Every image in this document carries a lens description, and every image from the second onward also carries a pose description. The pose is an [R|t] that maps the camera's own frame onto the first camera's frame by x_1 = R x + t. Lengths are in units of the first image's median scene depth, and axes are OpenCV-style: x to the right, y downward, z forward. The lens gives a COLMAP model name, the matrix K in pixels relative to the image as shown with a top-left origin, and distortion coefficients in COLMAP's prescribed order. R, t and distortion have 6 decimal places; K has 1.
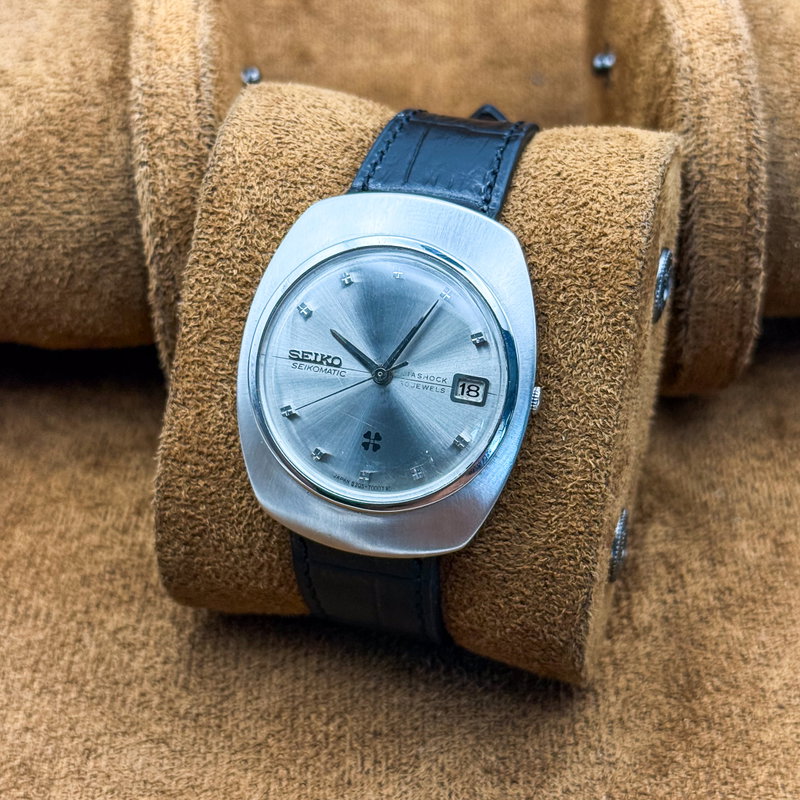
lens RADIAL K [[1755.3, 0, 400.0], [0, 1755.3, 400.0], [0, 0, 1]] dist [-0.045742, -0.347596]
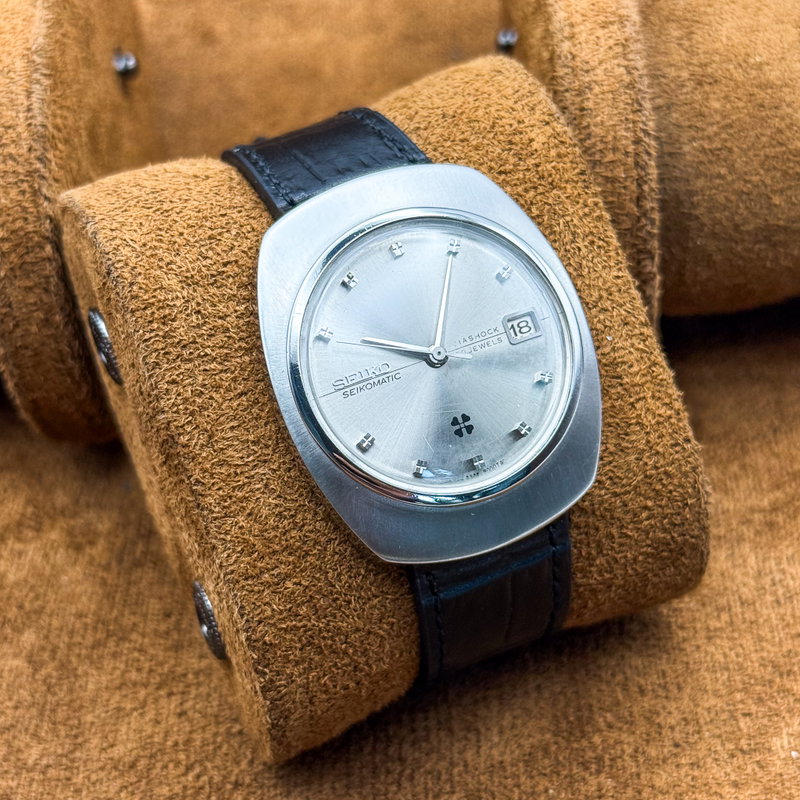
lens RADIAL K [[1755.3, 0, 400.0], [0, 1755.3, 400.0], [0, 0, 1]] dist [-0.045742, -0.347596]
pose [[0.778941, -0.433015, 0.453596, -0.426768], [0.499963, 0.865441, -0.032393, 0.024278], [-0.378534, 0.252013, 0.890619, 0.192813]]
